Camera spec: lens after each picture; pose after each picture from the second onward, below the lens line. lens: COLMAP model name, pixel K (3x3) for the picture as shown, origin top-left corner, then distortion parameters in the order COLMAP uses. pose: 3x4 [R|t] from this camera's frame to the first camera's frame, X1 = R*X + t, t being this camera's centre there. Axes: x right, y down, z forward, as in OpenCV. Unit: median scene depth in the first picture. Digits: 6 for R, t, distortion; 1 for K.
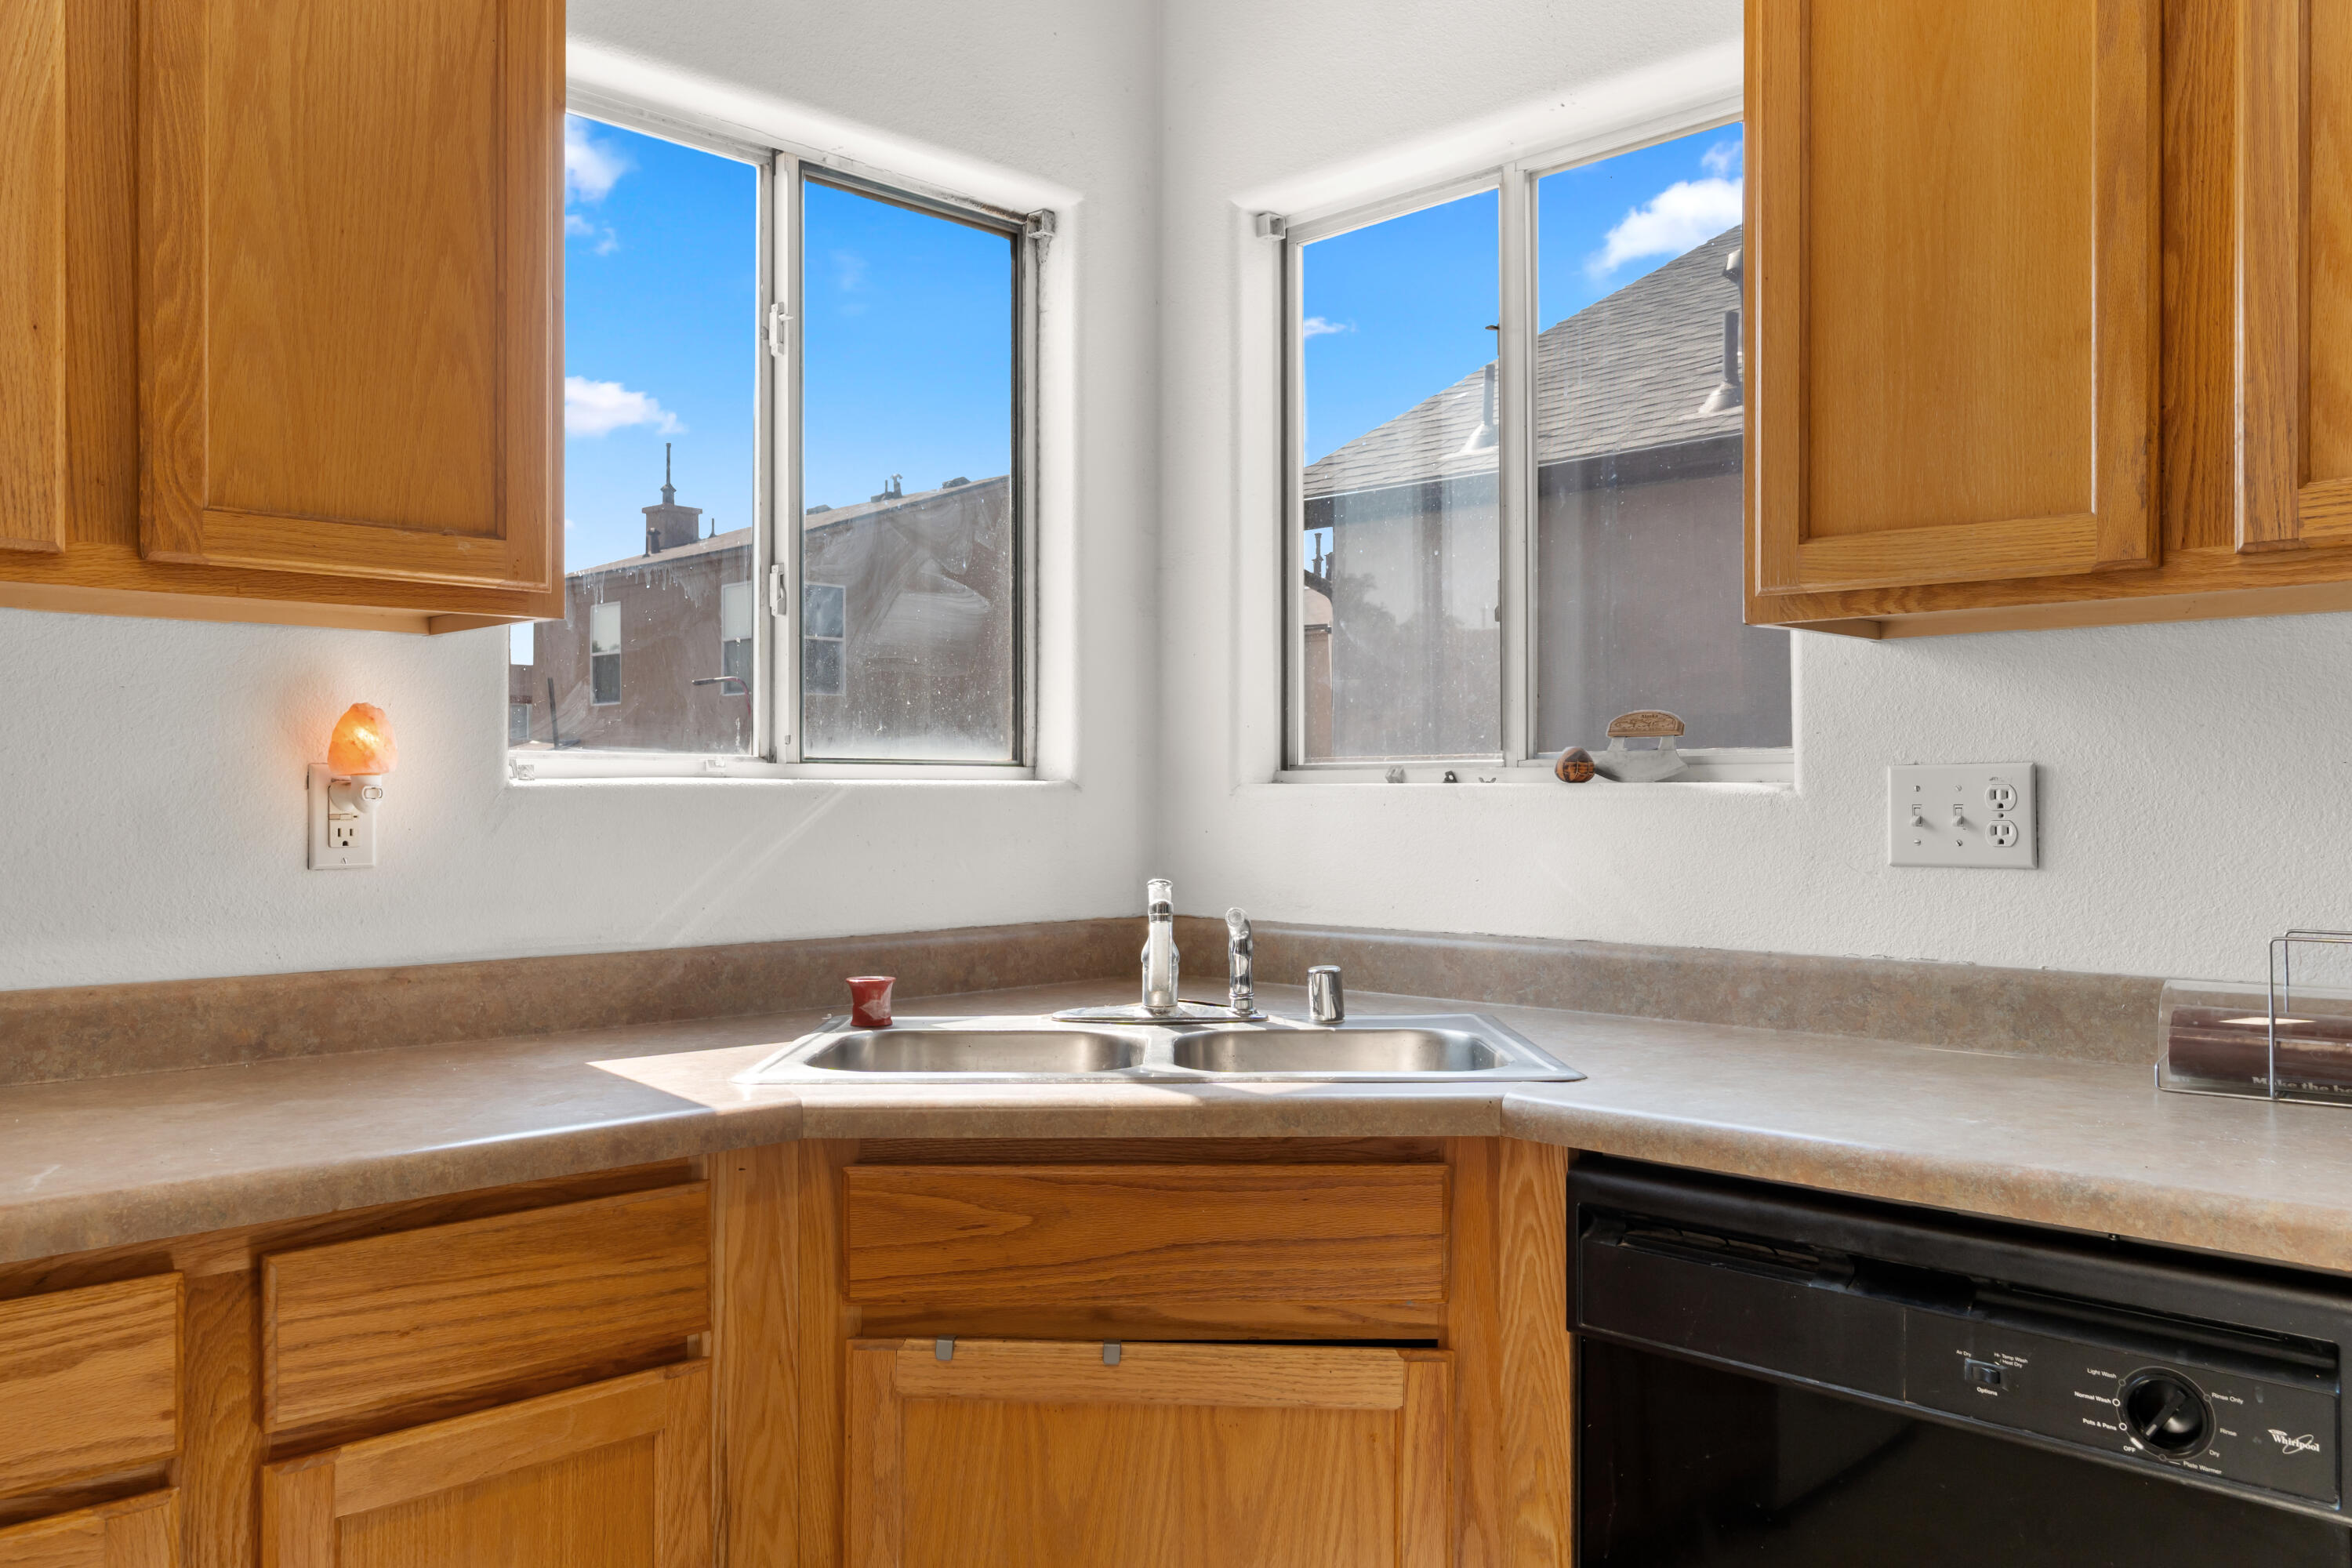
lens RADIAL K [[1794.0, 0, 1180.0], [0, 1794.0, 788.6], [0, 0, 1]] dist [-0.002730, 0.004844]
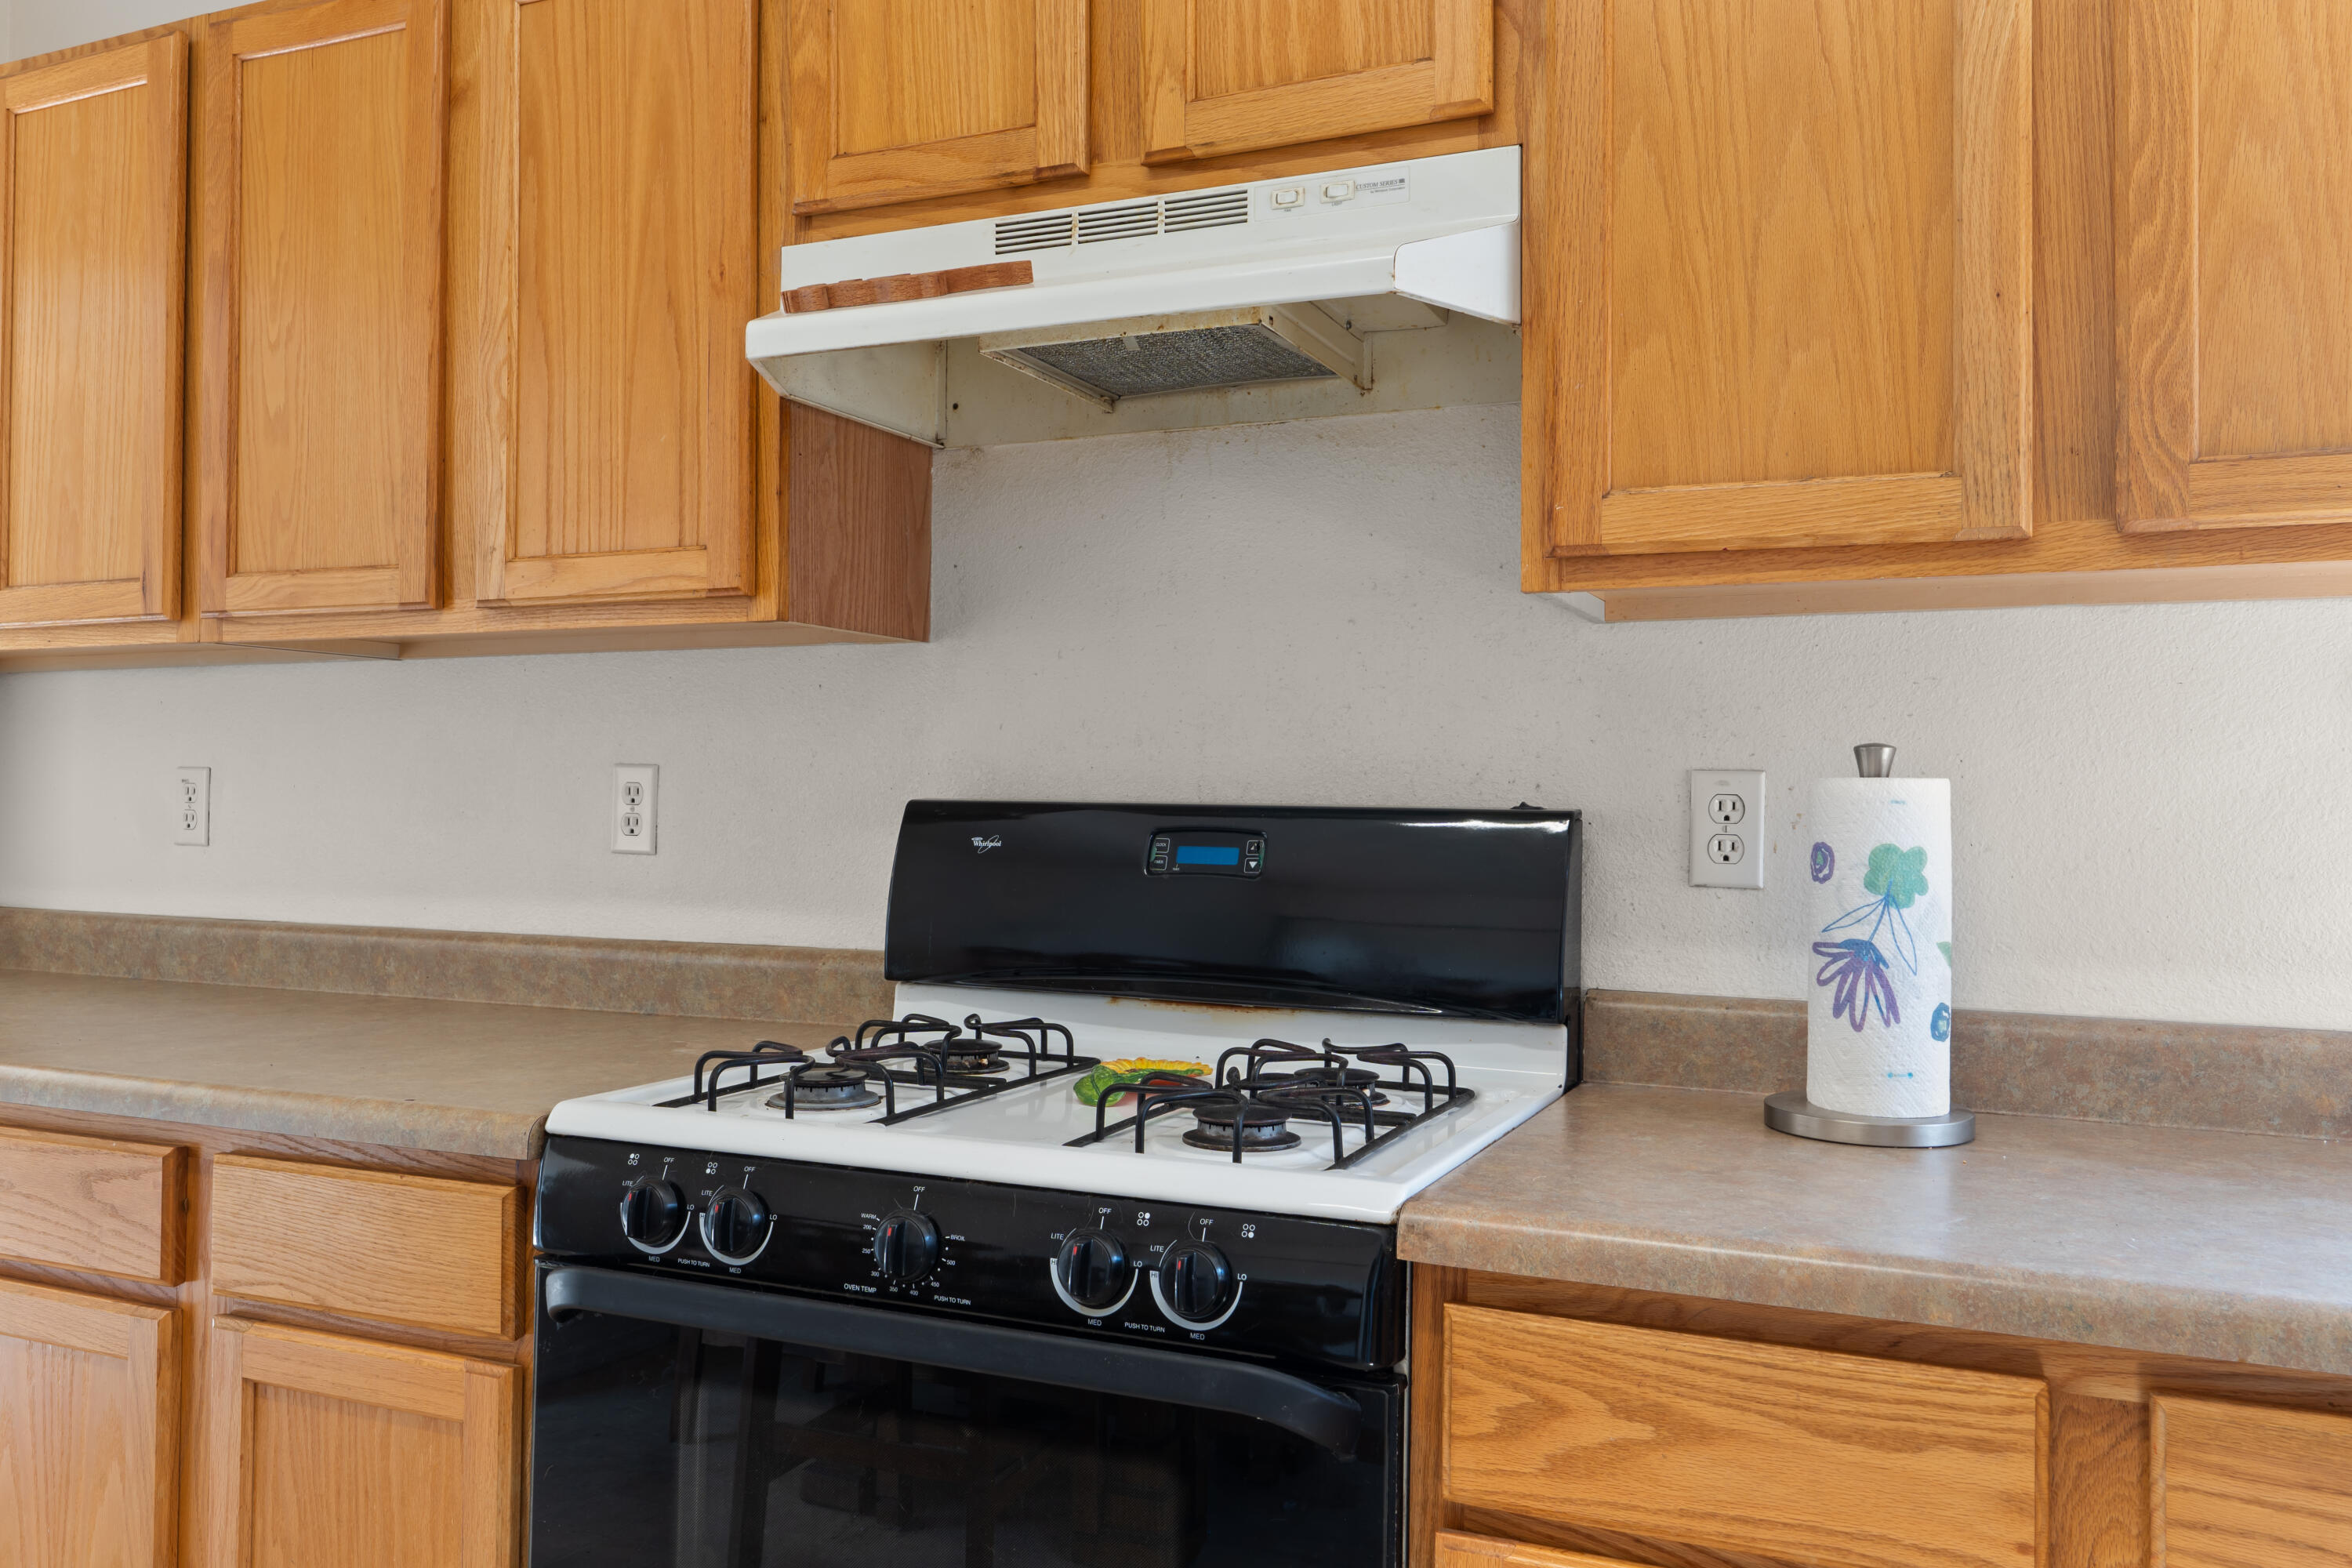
lens RADIAL K [[1794.0, 0, 1173.7], [0, 1794.0, 770.4], [0, 0, 1]] dist [-0.002730, 0.004844]
pose [[0.358185, -0.009586, -0.933601, 0.062351], [-0.006172, 0.999901, -0.012635, 0.000125], [0.933630, 0.010287, 0.358090, 0.268501]]
